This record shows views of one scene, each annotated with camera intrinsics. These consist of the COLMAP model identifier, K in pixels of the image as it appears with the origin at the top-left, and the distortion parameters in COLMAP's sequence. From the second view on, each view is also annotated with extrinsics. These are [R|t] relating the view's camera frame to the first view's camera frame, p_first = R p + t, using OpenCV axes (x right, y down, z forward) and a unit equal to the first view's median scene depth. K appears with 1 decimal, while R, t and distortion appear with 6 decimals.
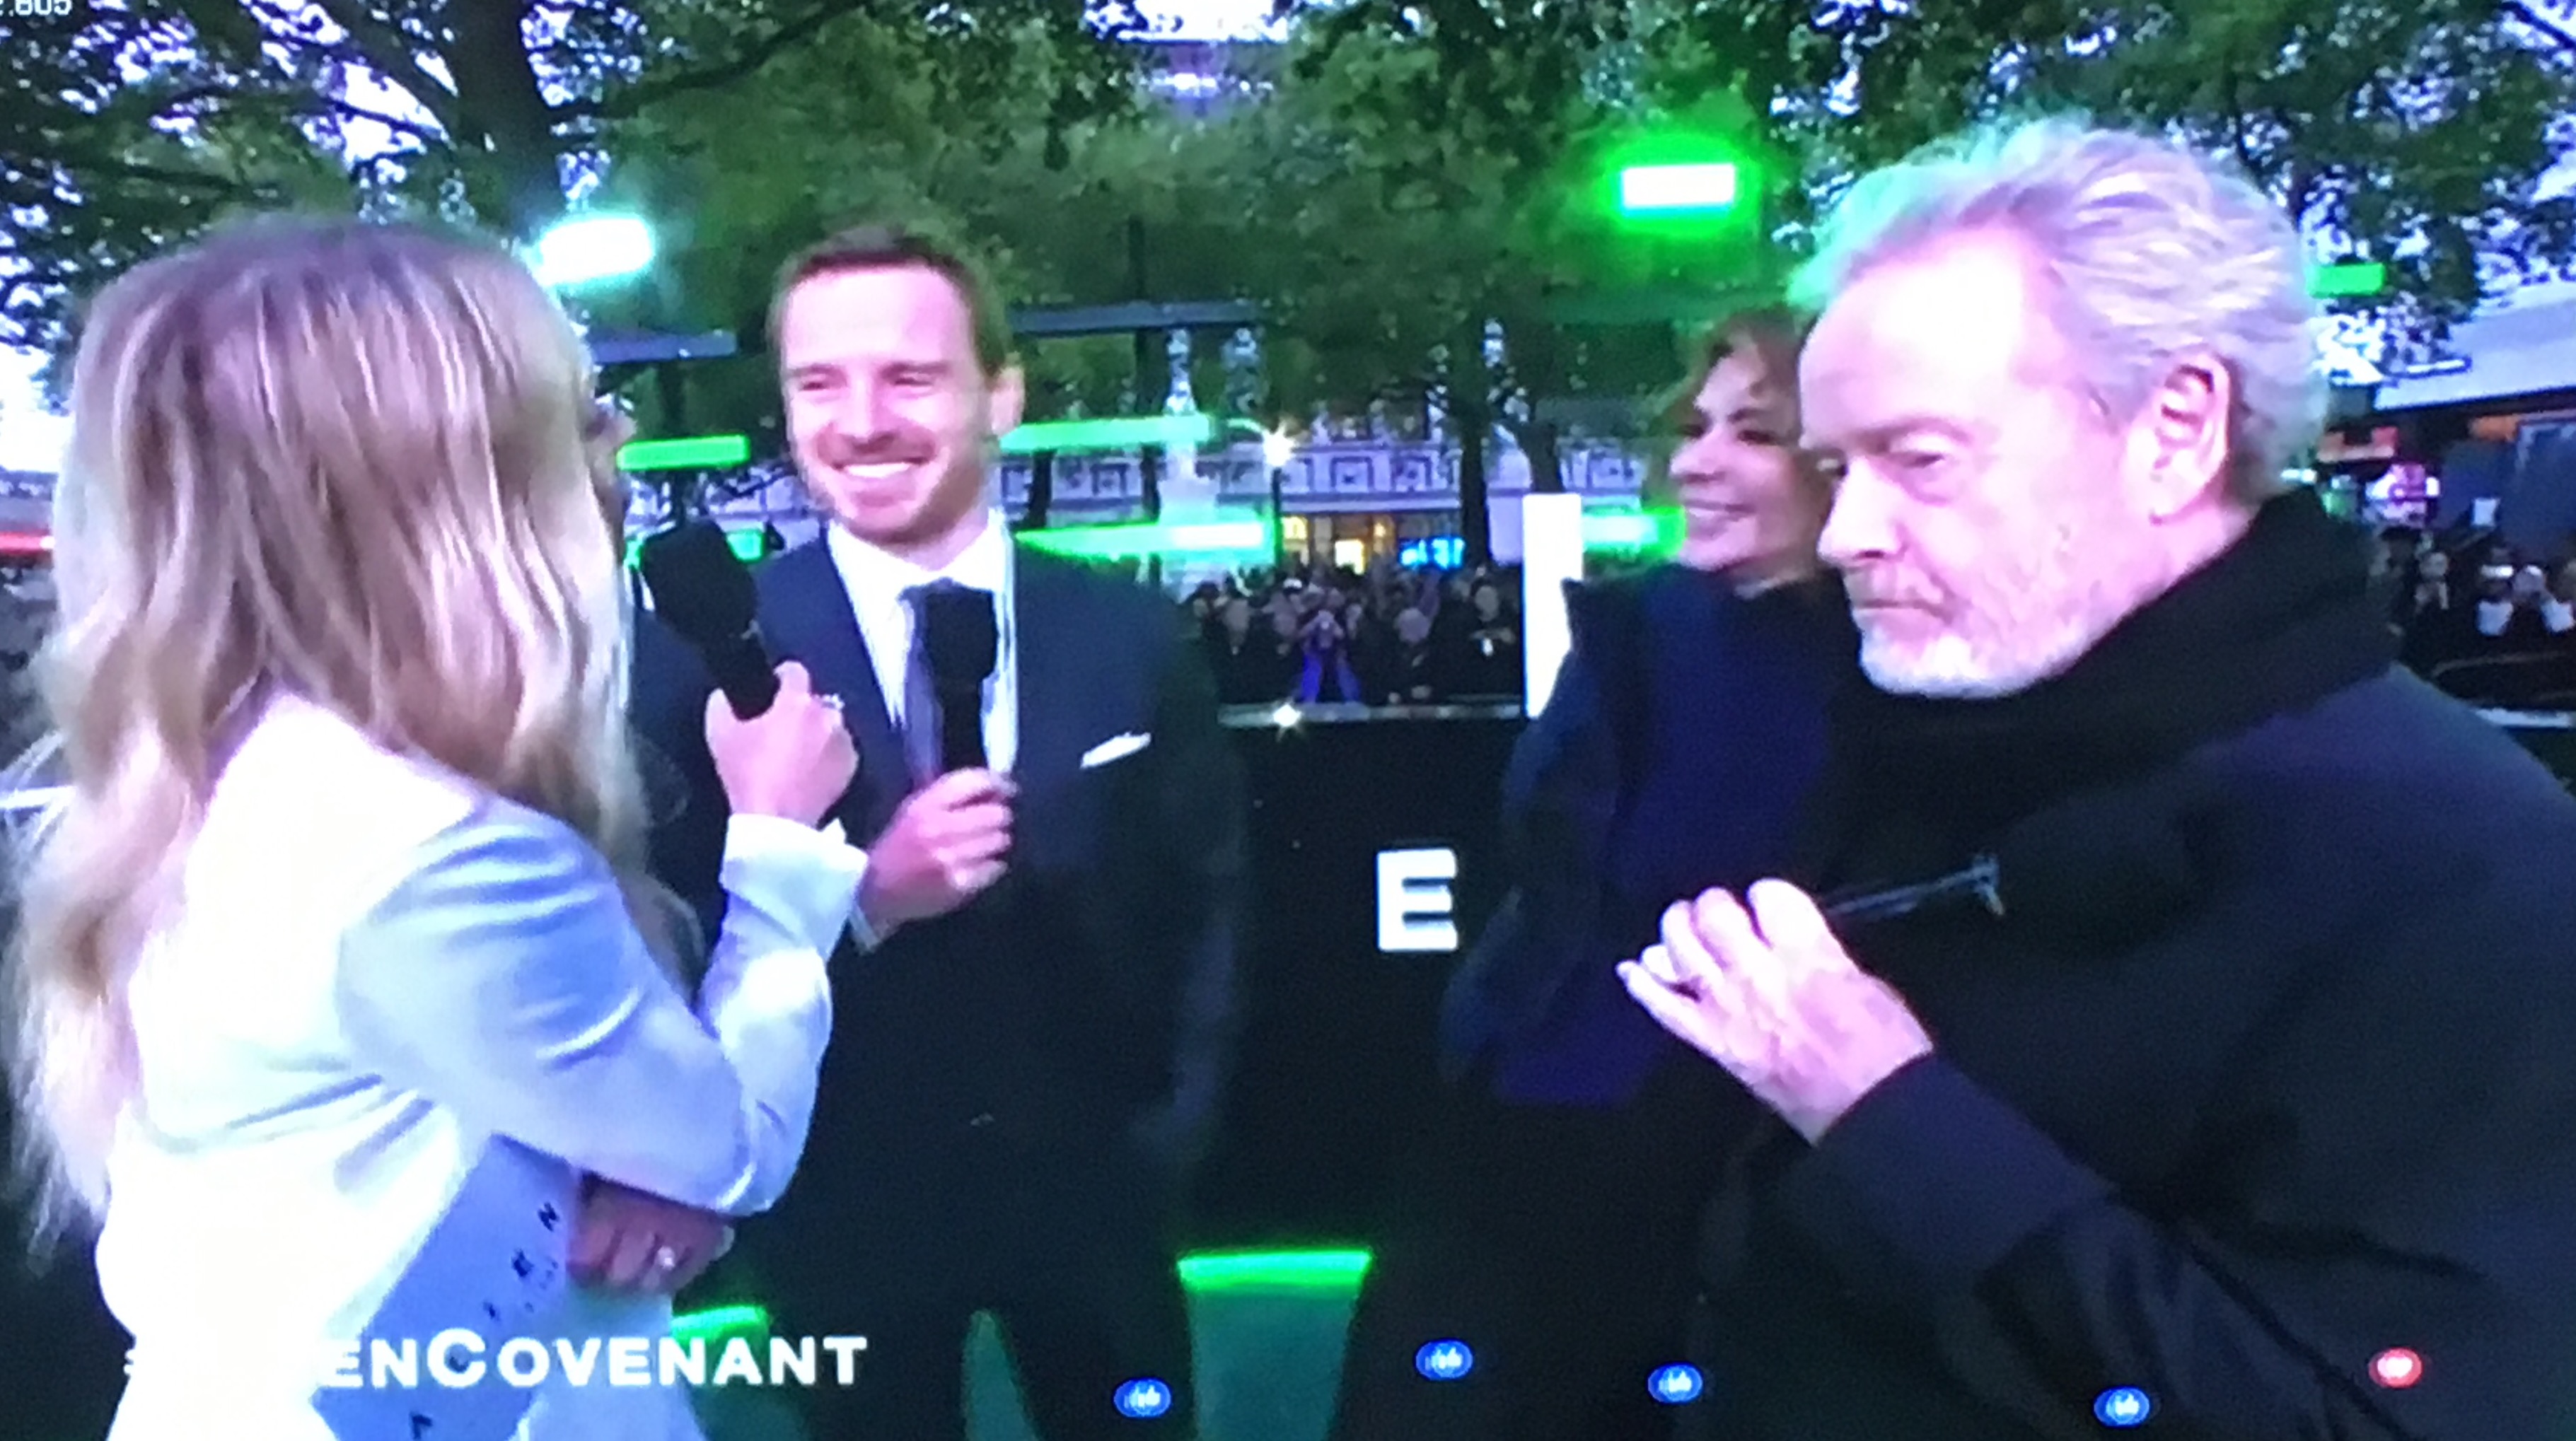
lens RADIAL K [[4939.0, 0, 1281.5], [0, 4939.0, 743.6], [0, 0, 1]] dist [0.708476, 0.000000]
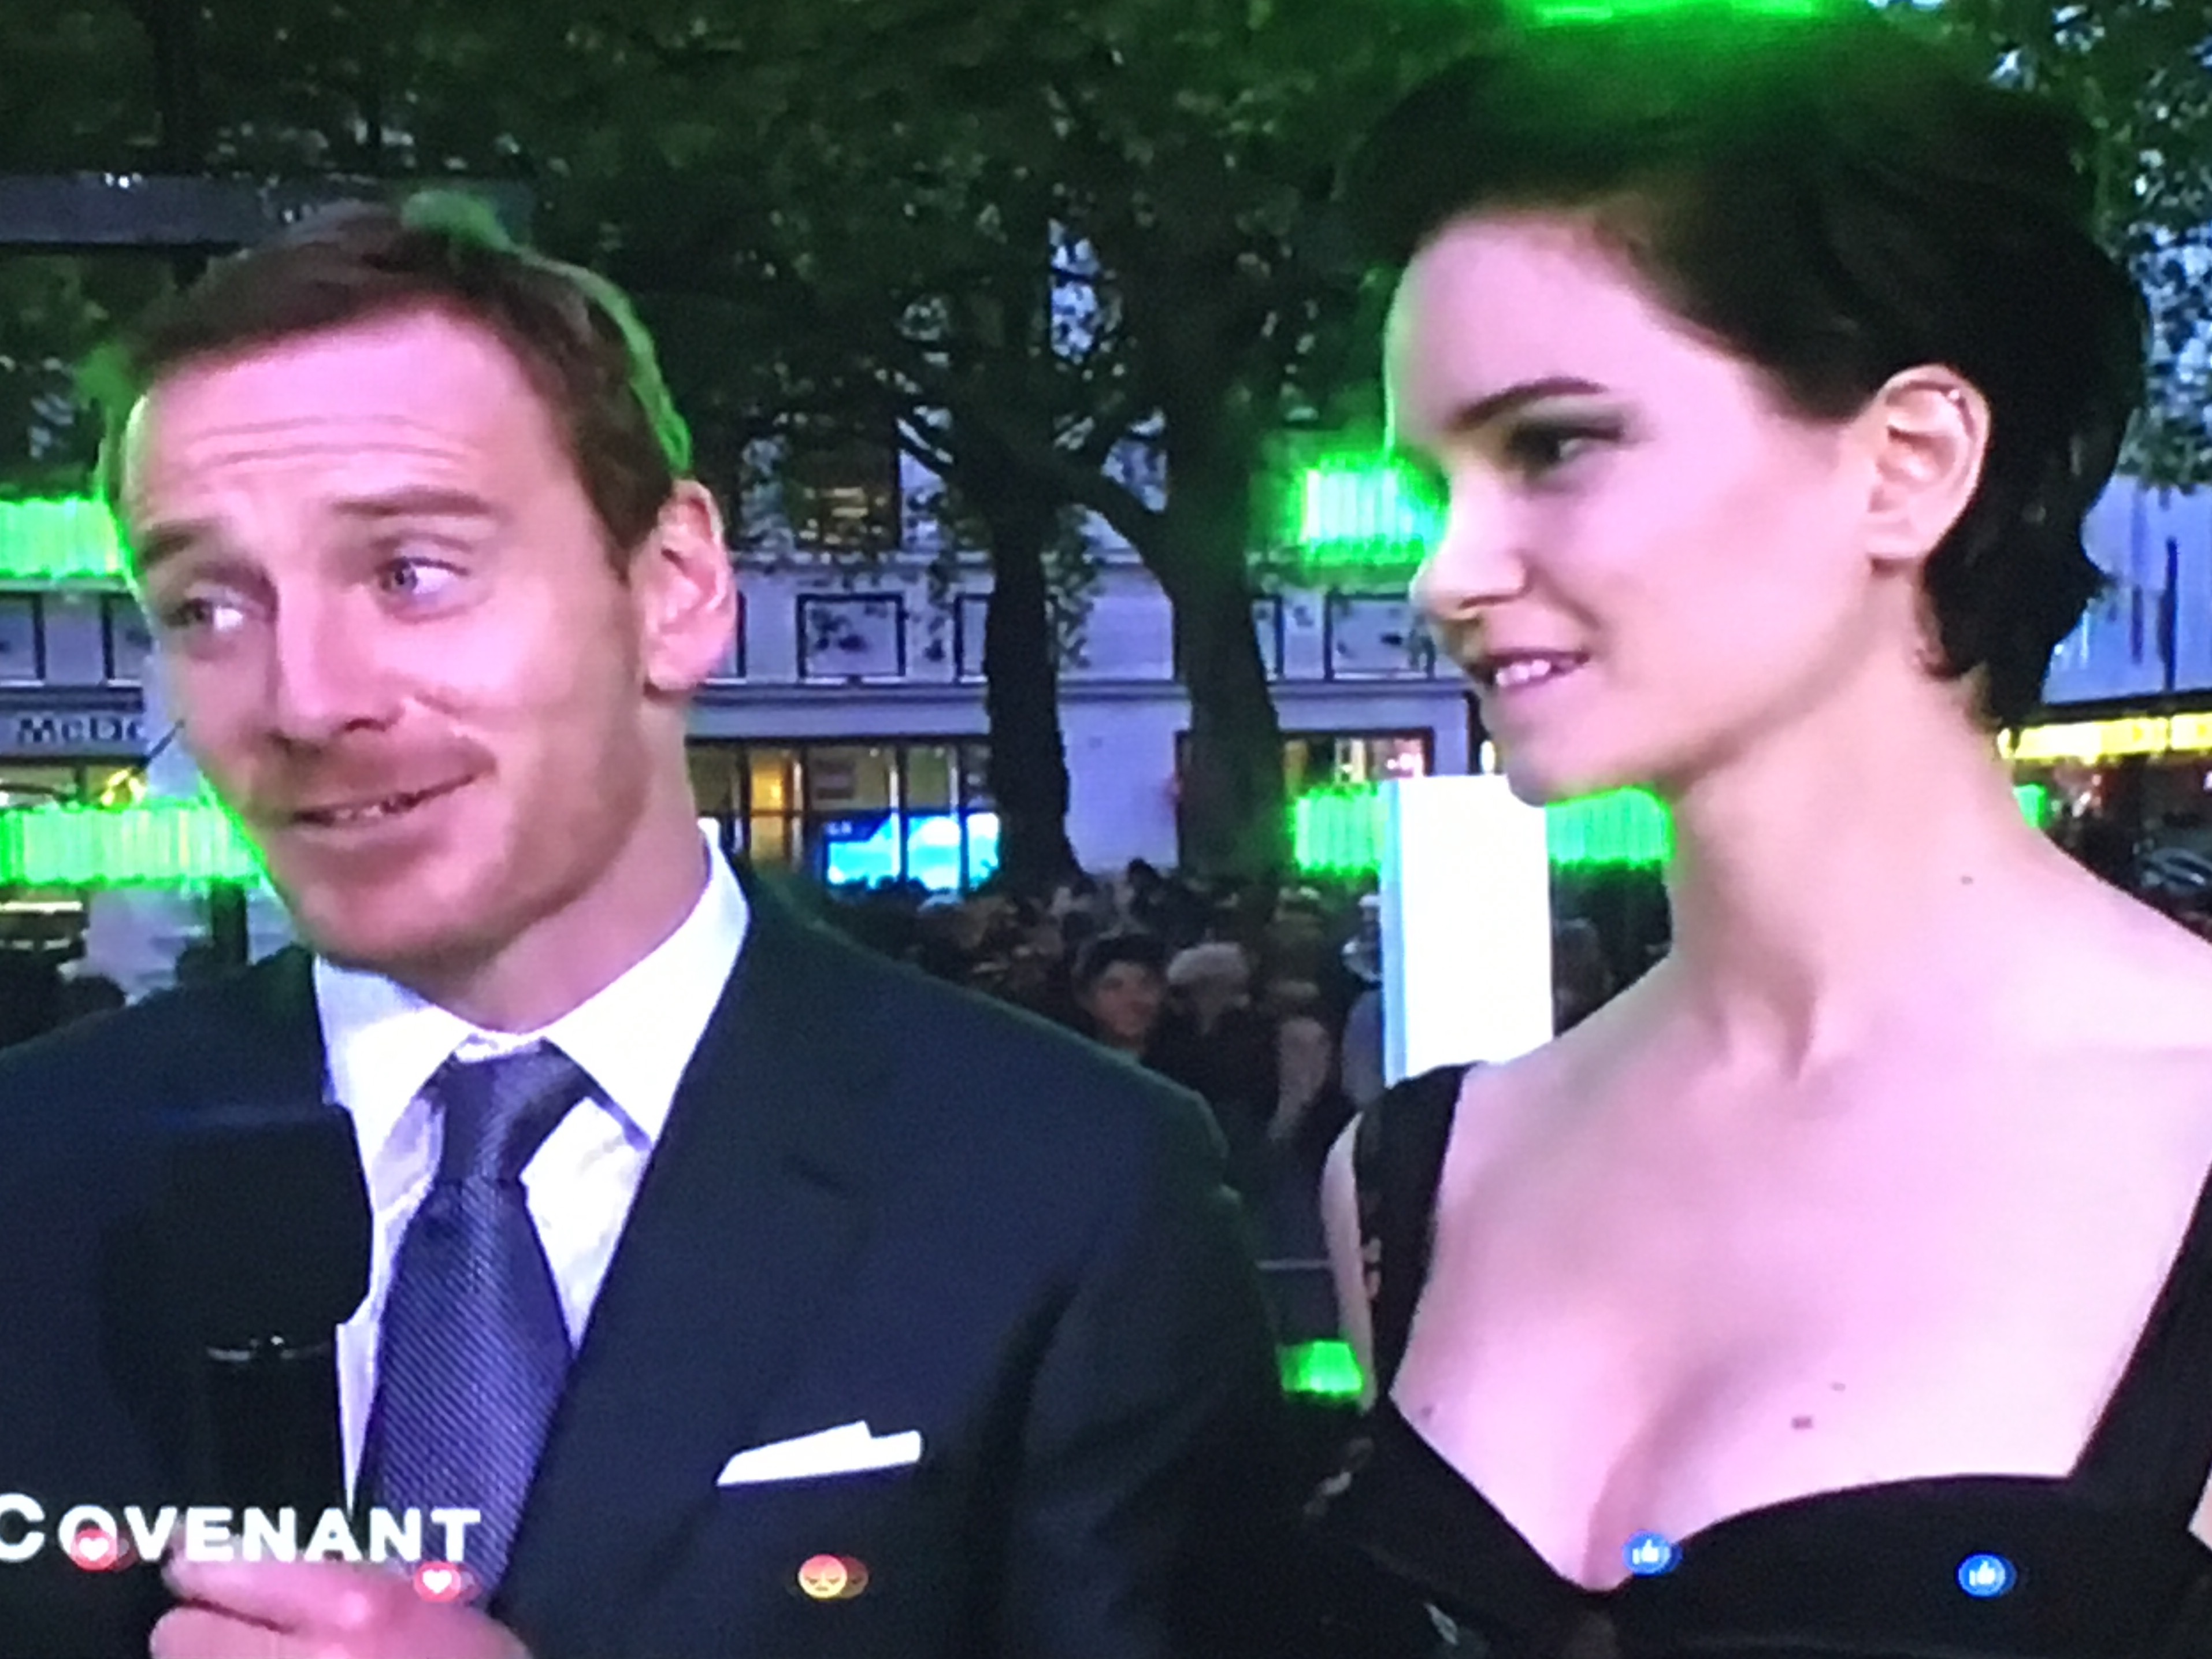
lens RADIAL K [[5652.2, 0, 1124.0], [0, 5652.2, 836.6], [0, 0, 1]] dist [1.146001, 0.000000]
pose [[0.999427, 0.010153, 0.032301, 0.032813], [-0.010214, 0.999946, 0.001731, -0.040442], [-0.032282, -0.002060, 0.999477, 0.568055]]
